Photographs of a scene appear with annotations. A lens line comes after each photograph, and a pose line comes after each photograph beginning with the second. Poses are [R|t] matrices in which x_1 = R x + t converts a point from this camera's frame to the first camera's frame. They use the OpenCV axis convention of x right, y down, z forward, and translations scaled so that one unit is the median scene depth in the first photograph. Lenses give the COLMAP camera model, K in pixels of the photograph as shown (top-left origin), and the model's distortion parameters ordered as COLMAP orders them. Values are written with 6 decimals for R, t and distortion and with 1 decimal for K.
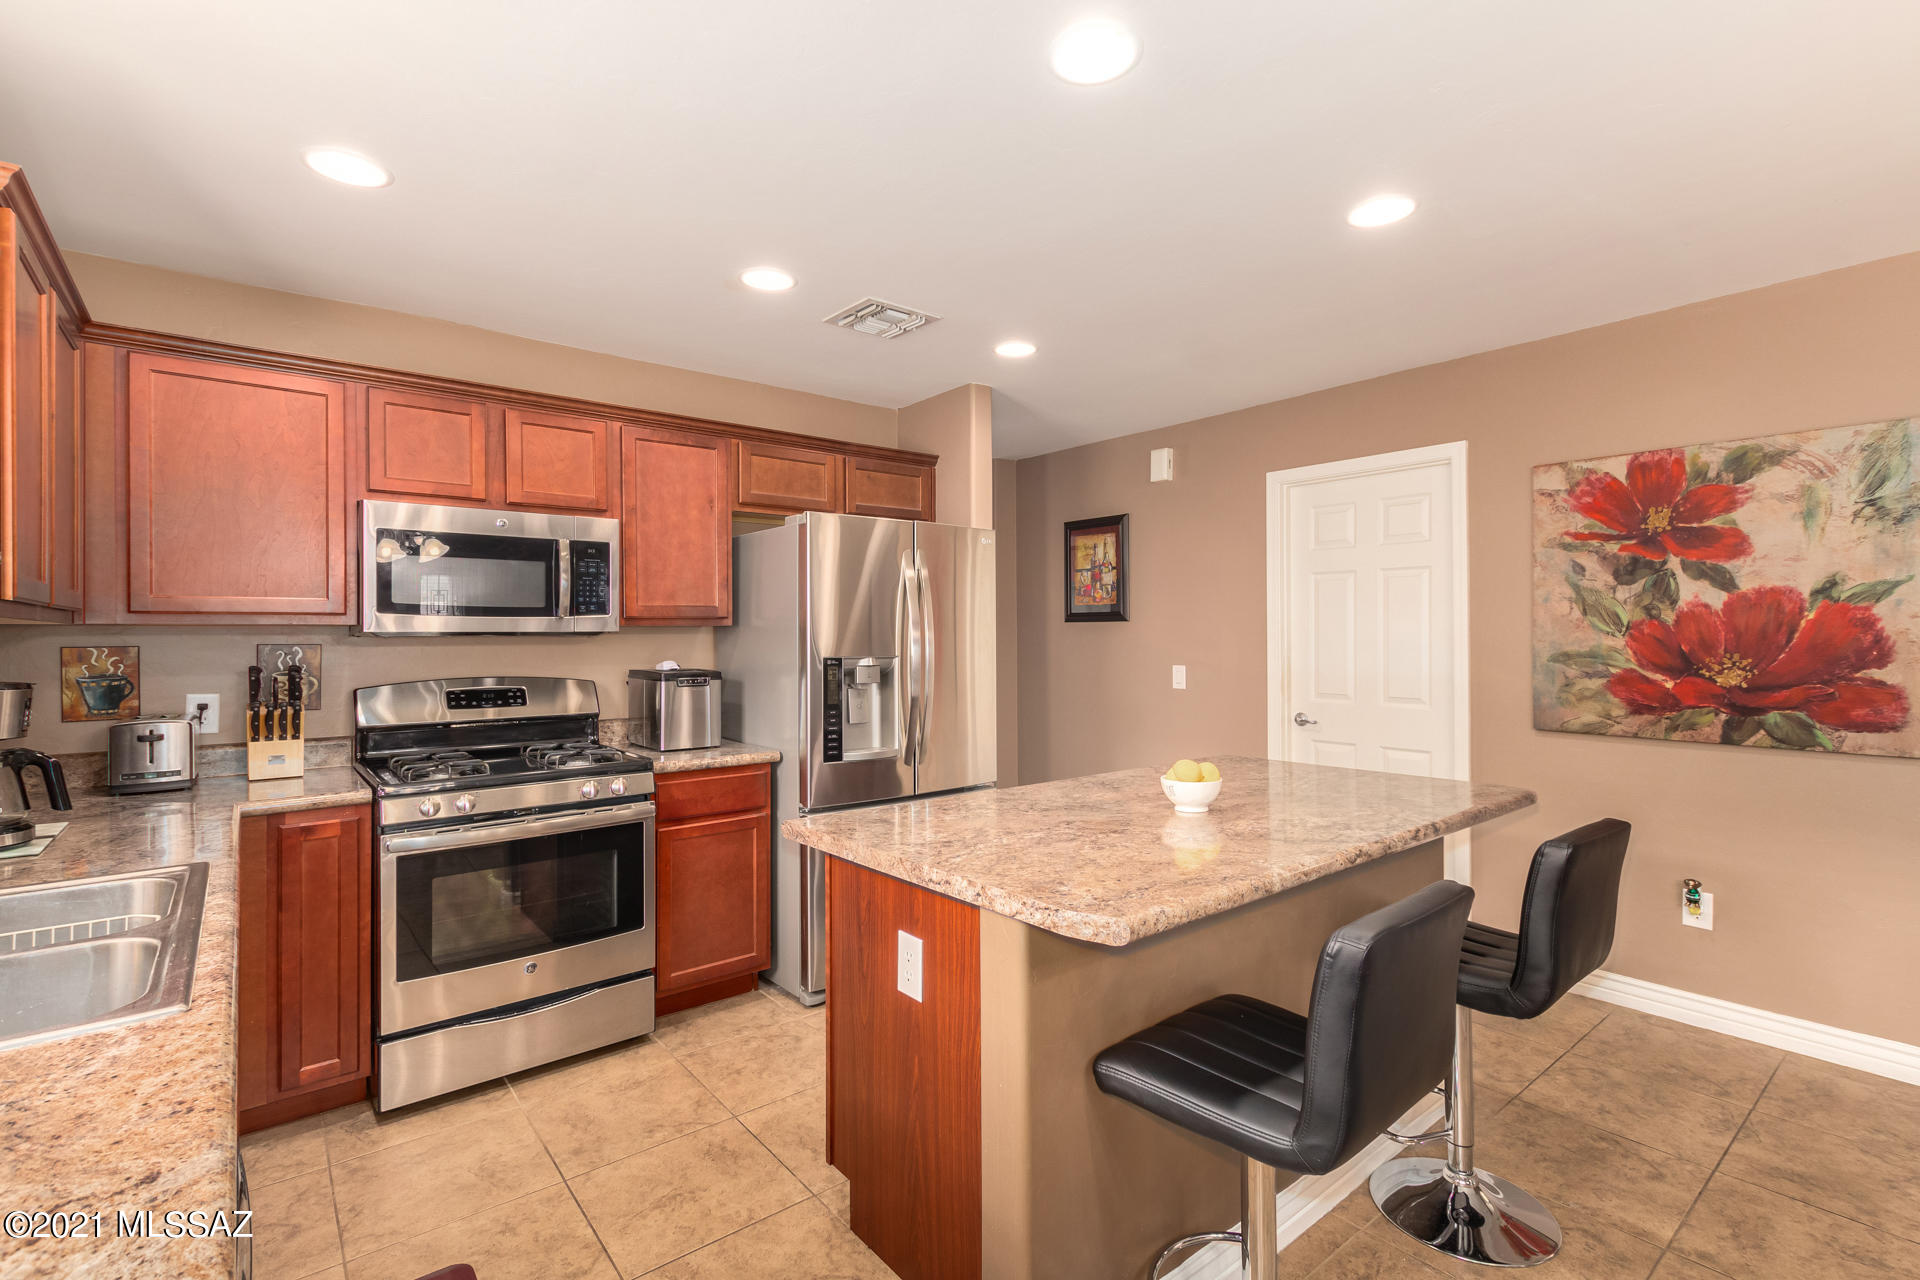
lens RADIAL K [[877.3, 0, 960.9], [0, 877.3, 633.6], [0, 0, 1]] dist [0.006991, -0.003867]
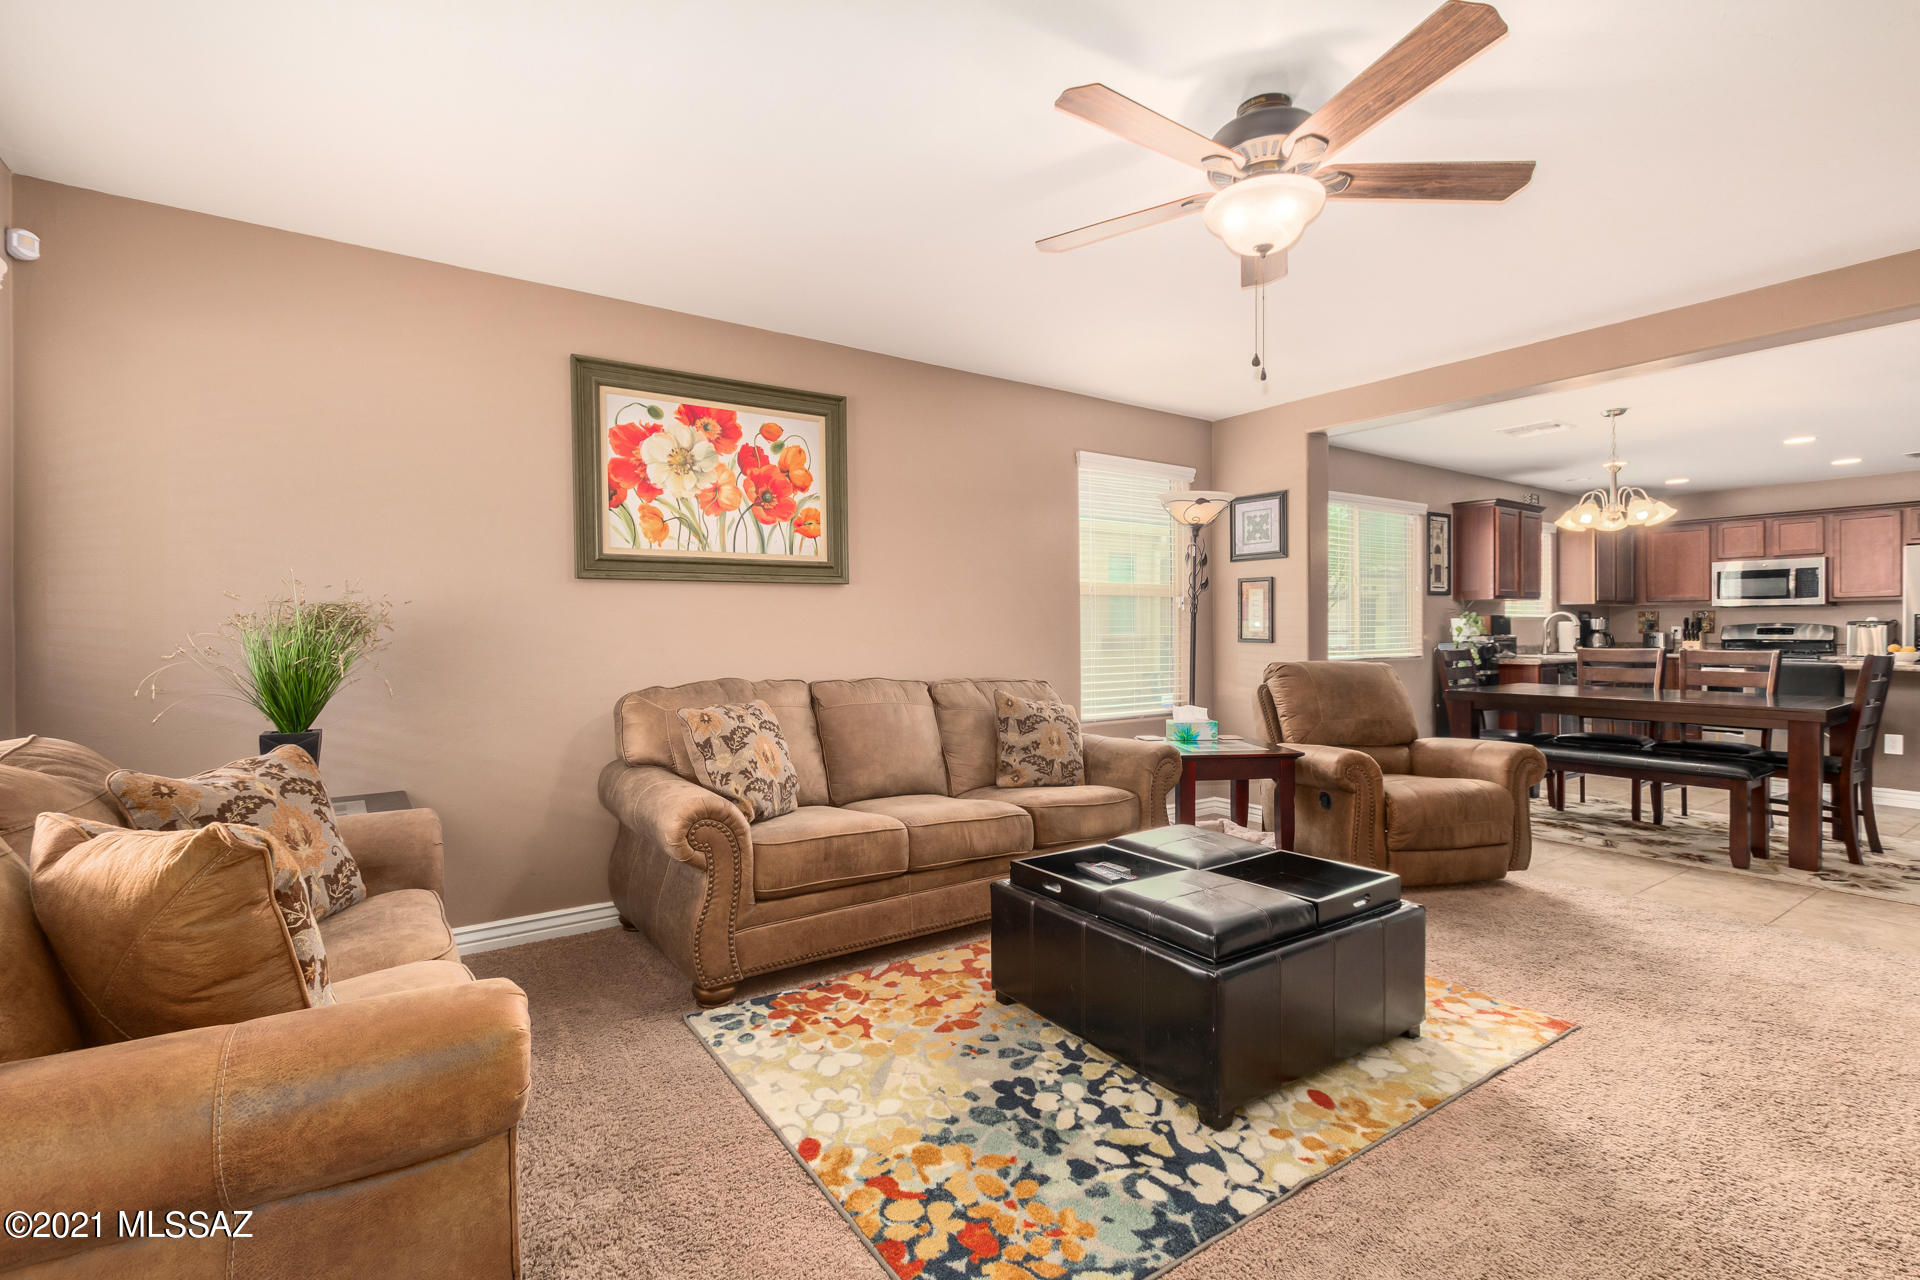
lens RADIAL K [[877.3, 0, 965.9], [0, 877.3, 629.3], [0, 0, 1]] dist [0.006991, -0.003867]
pose [[-0.064412, 0.004596, -0.997913, 2.289689], [0.003278, 0.999985, 0.004394, 0.051848], [0.997918, -0.002988, -0.064426, -1.254232]]
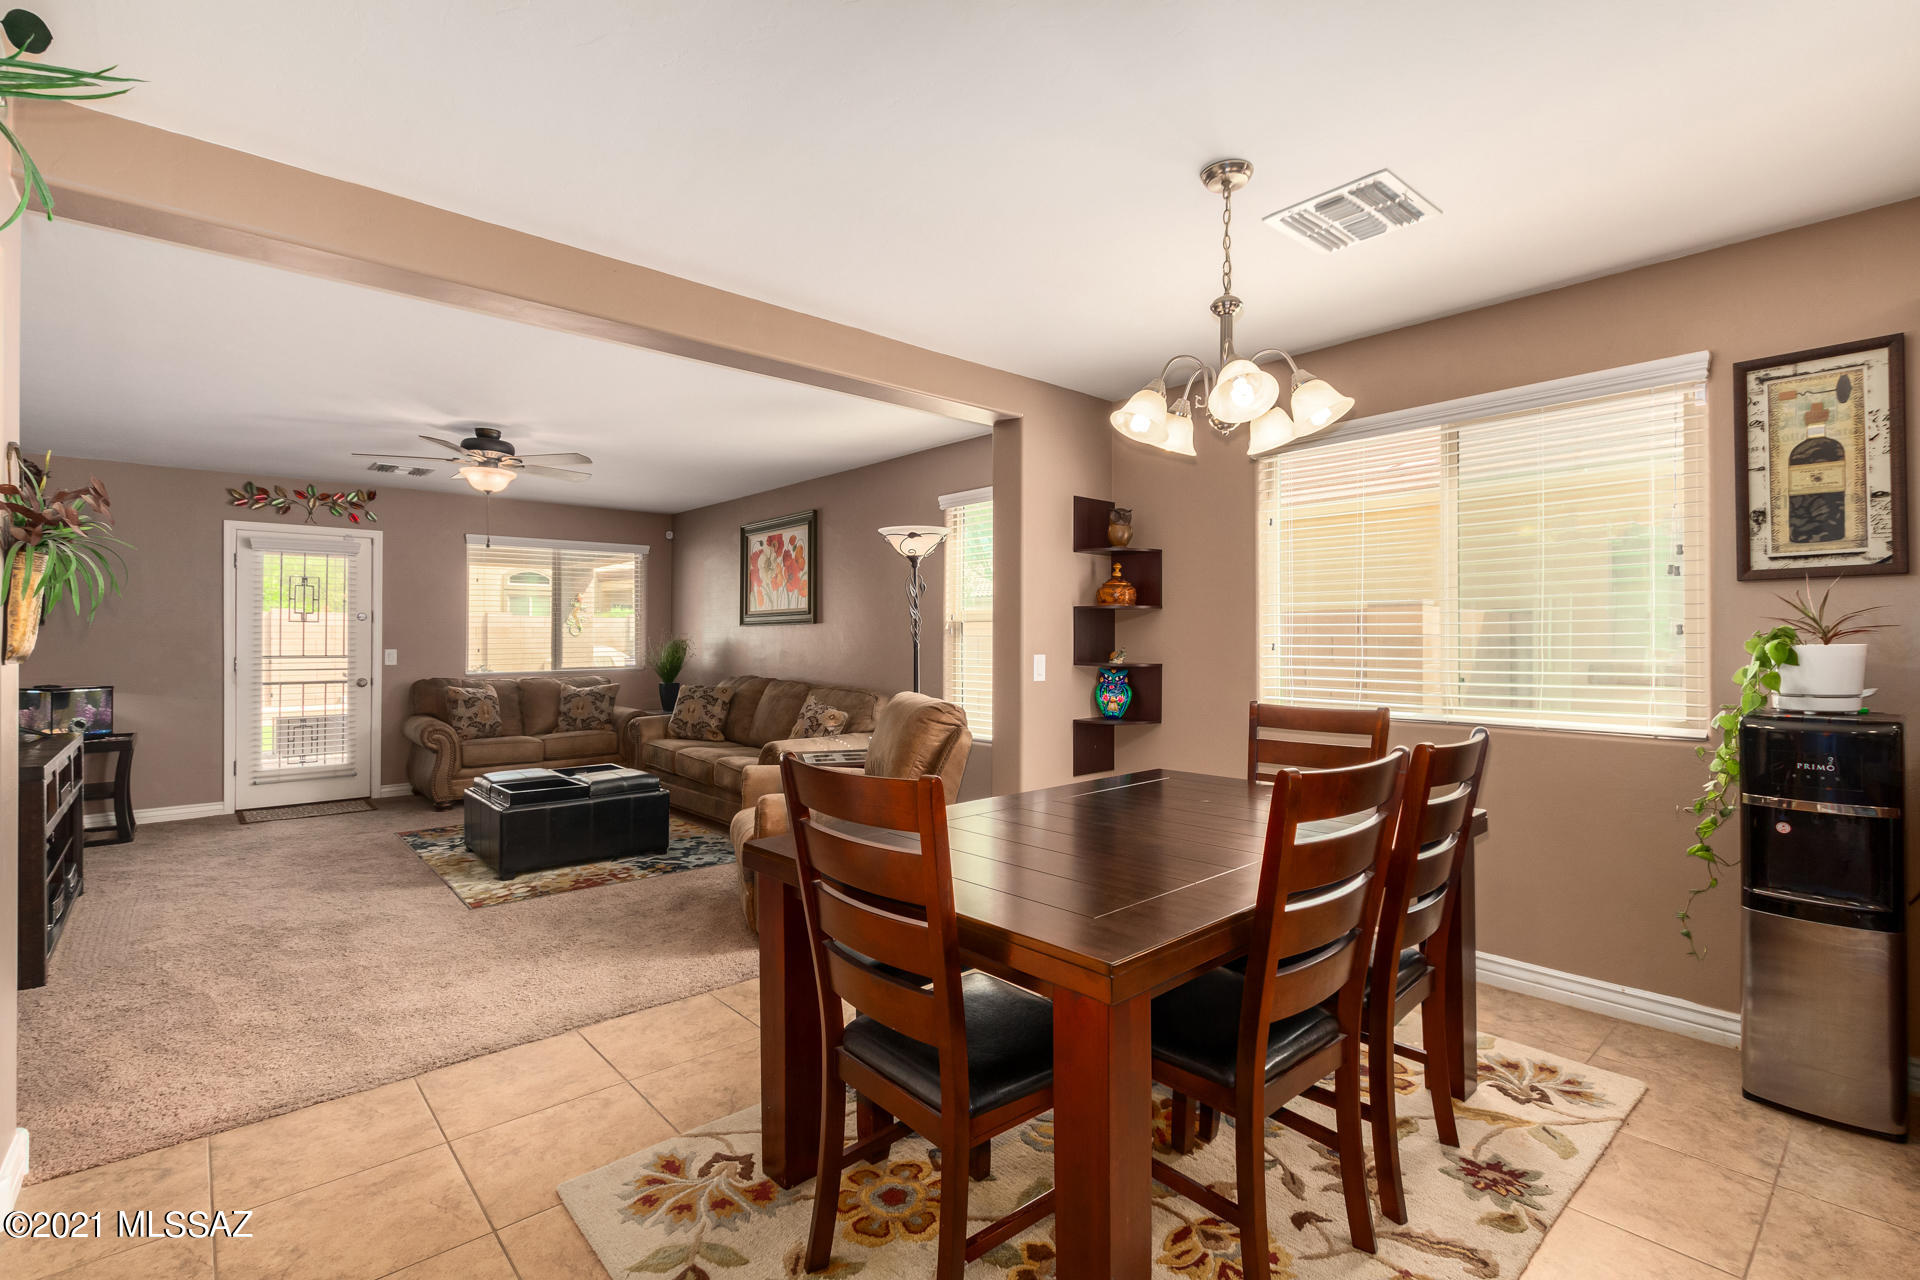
lens RADIAL K [[877.3, 0, 960.4], [0, 877.3, 633.6], [0, 0, 1]] dist [0.006991, -0.003867]
pose [[-0.998918, 0.005172, -0.046211, 0.683624], [0.005420, 0.999972, -0.005233, 0.026861], [0.046183, -0.005478, -0.998918, 0.707099]]
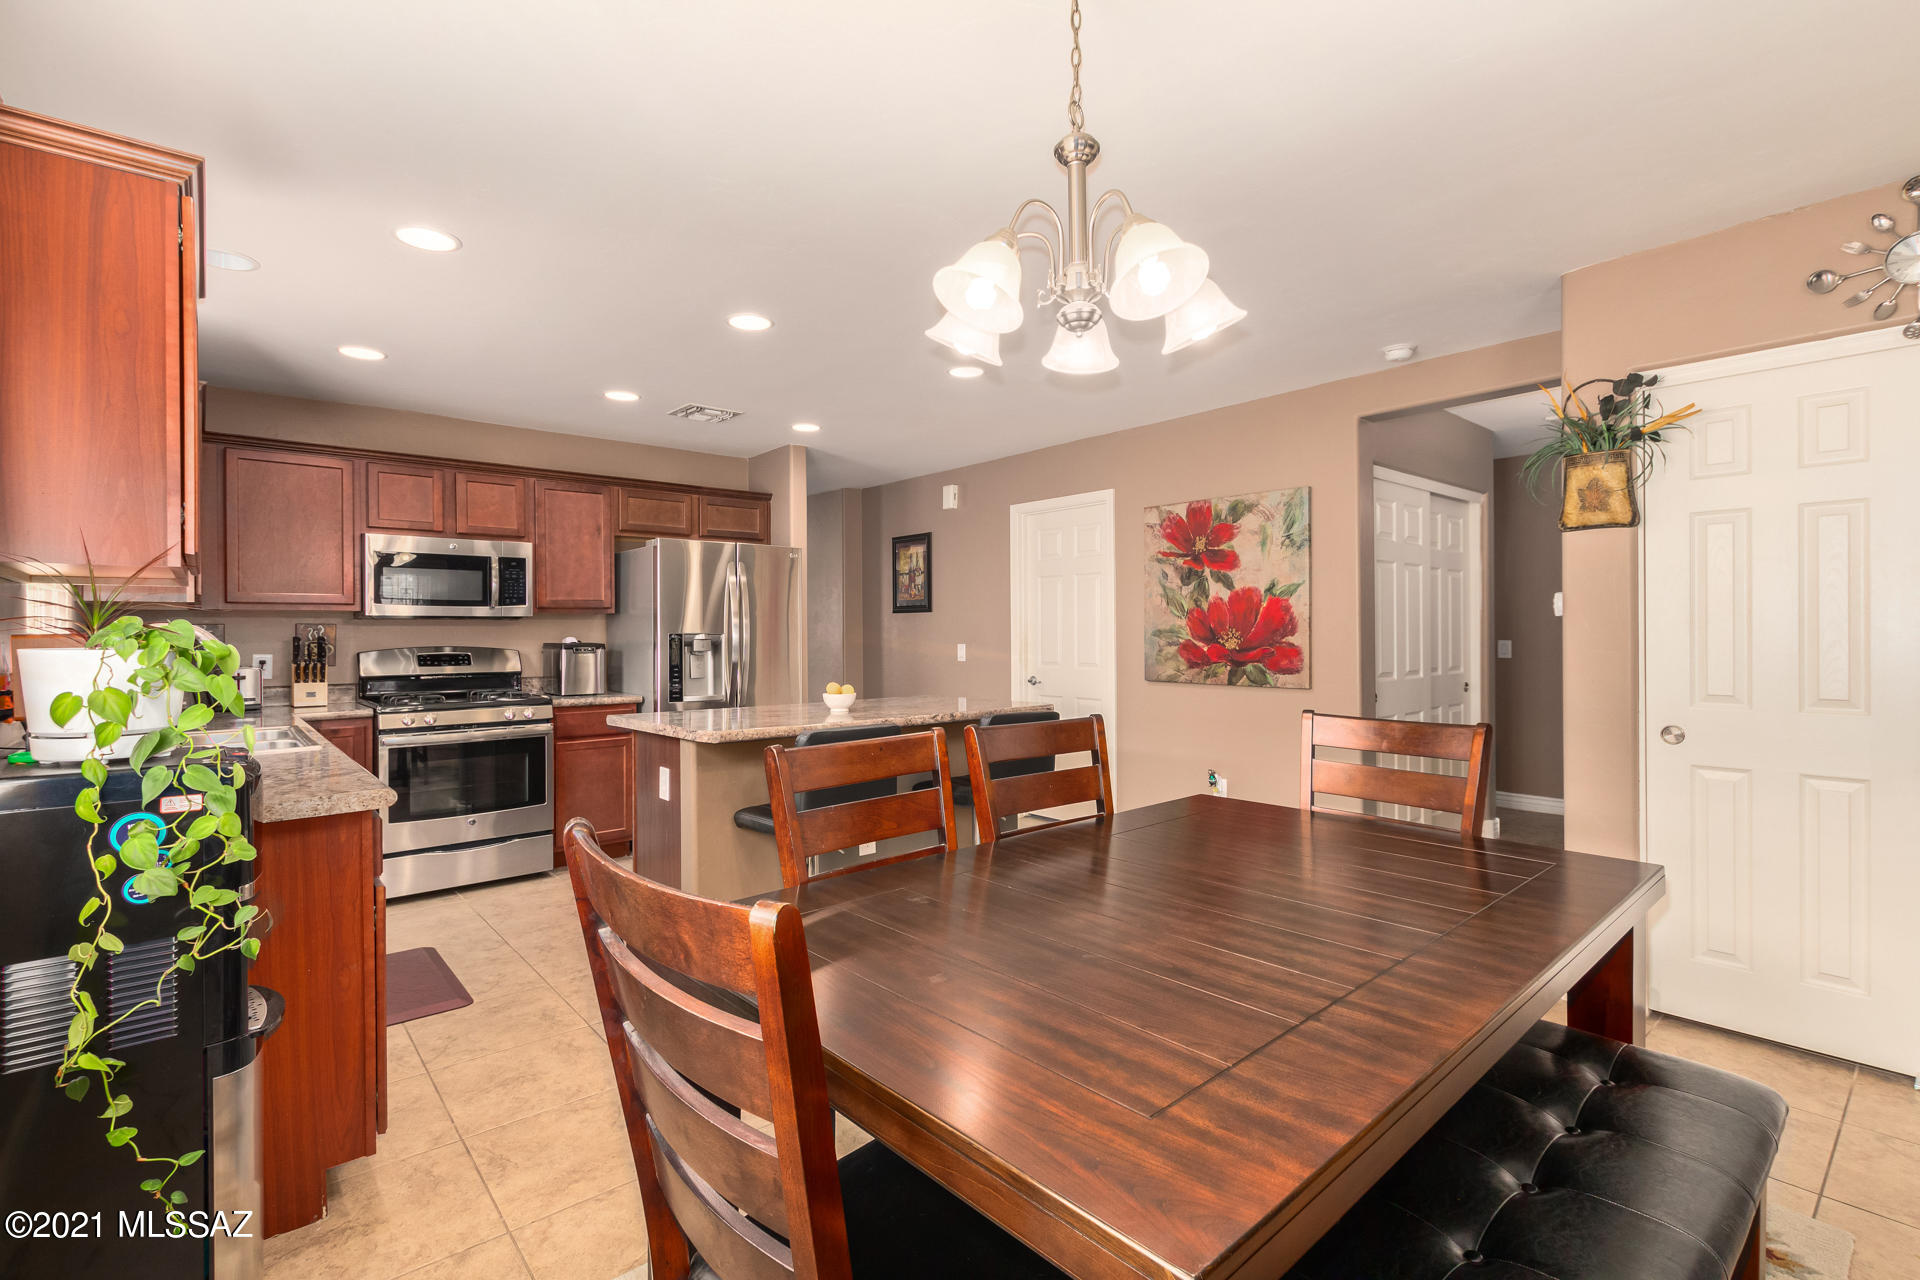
lens RADIAL K [[877.3, 0, 962.9], [0, 877.3, 632.8], [0, 0, 1]] dist [0.006991, -0.003867]
pose [[0.999521, -0.001759, 0.030895, 0.330216], [0.001716, 0.999997, 0.001439, 0.026917], [-0.030897, -0.001385, 0.999522, -0.583468]]
